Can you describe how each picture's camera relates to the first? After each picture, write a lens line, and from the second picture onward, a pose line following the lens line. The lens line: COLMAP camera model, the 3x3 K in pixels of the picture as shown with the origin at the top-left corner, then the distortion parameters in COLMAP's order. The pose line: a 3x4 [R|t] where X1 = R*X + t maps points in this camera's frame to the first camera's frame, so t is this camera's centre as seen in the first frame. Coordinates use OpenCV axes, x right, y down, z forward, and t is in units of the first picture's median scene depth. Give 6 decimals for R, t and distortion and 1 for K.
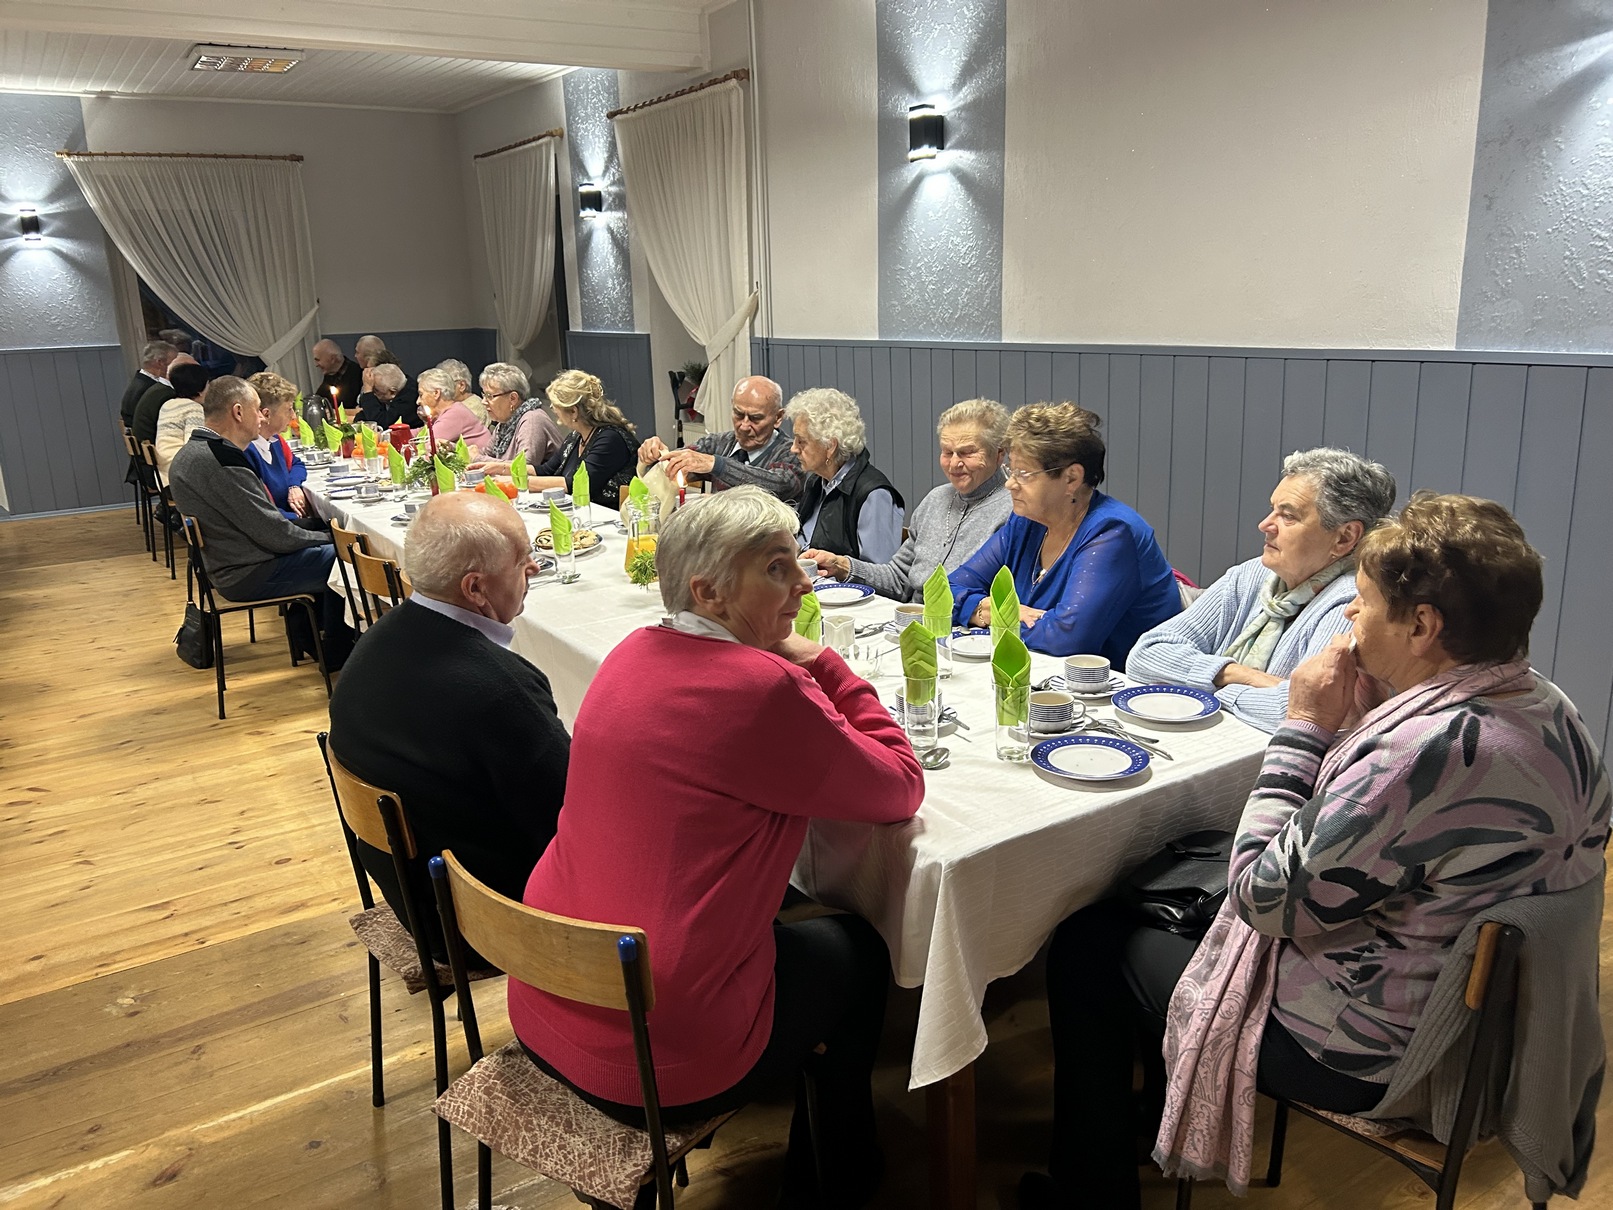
lens RADIAL K [[1211.6, 0, 789.5], [0, 1211.6, 601.2], [0, 0, 1]] dist [0.044911, -0.046052]
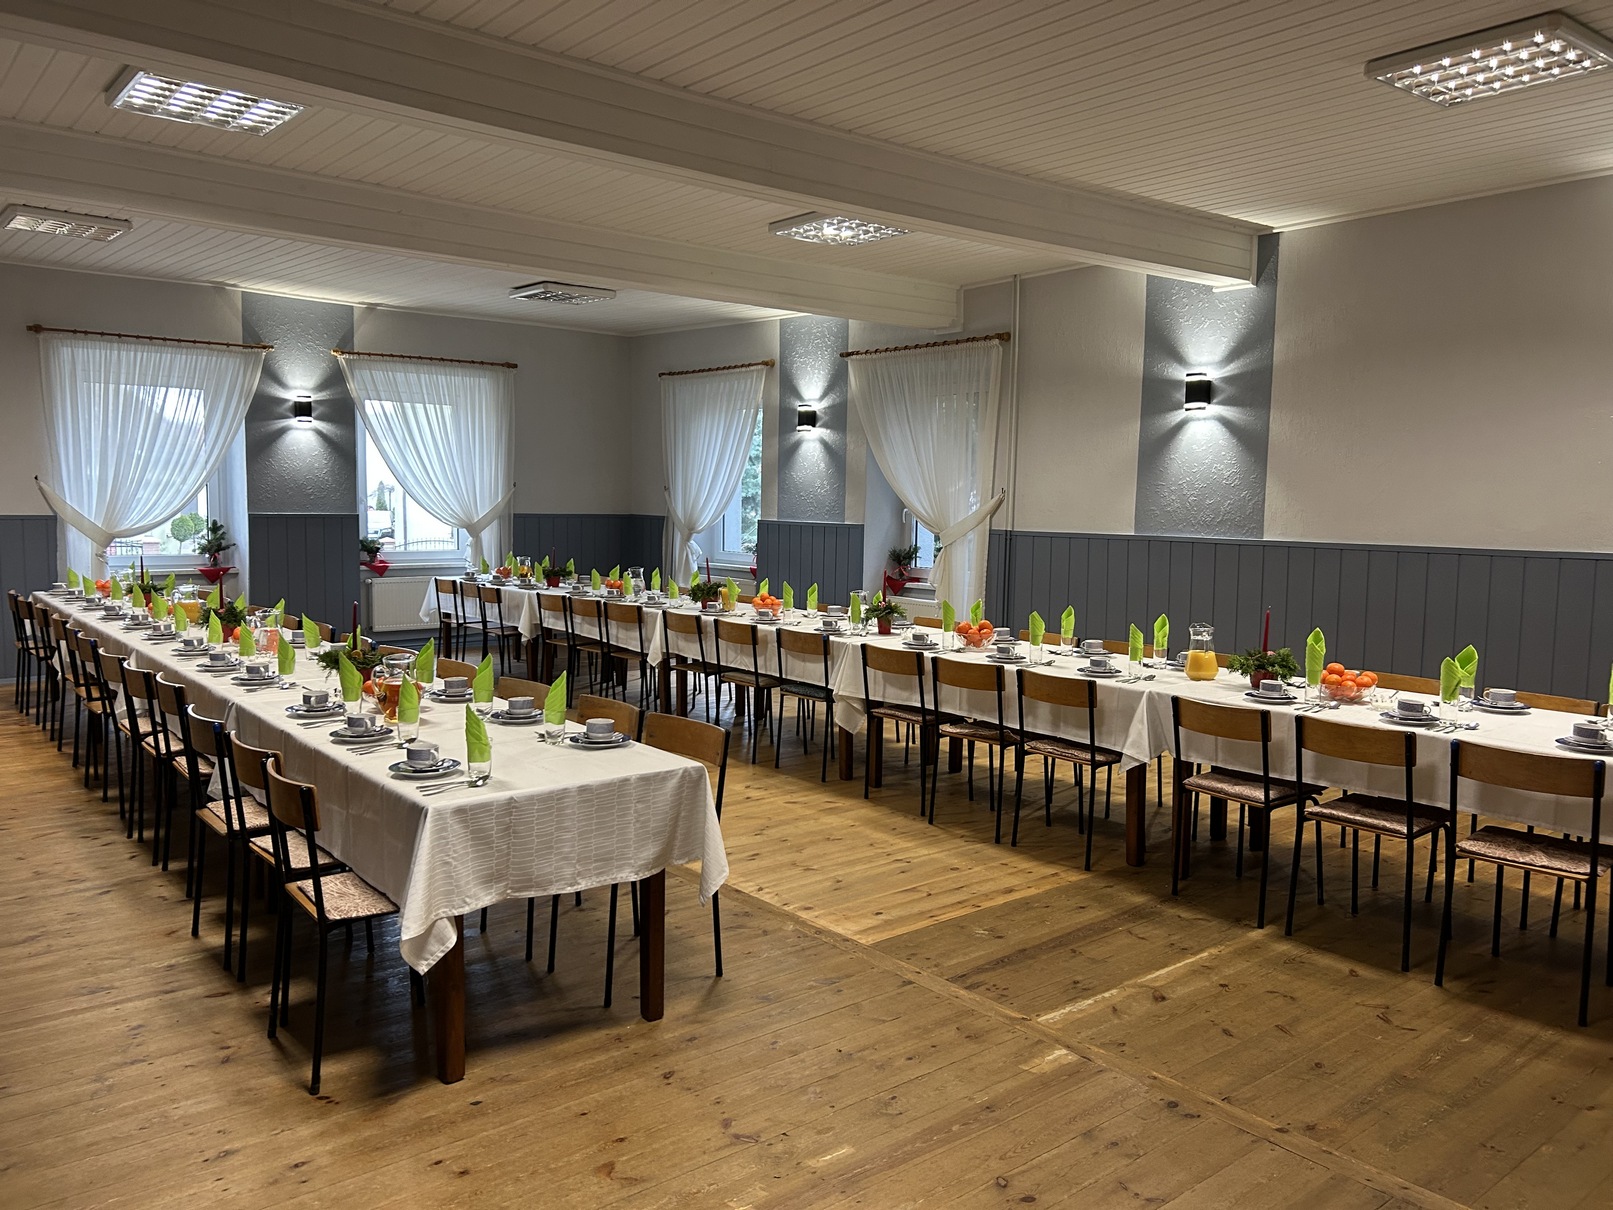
lens RADIAL K [[1211.6, 0, 789.9], [0, 1211.6, 618.2], [0, 0, 1]] dist [0.044911, -0.046052]
pose [[0.990817, 0.036498, 0.130193, -0.348678], [-0.016440, 0.988254, -0.151934, 0.061716], [-0.134209, 0.148398, 0.979779, -0.178450]]
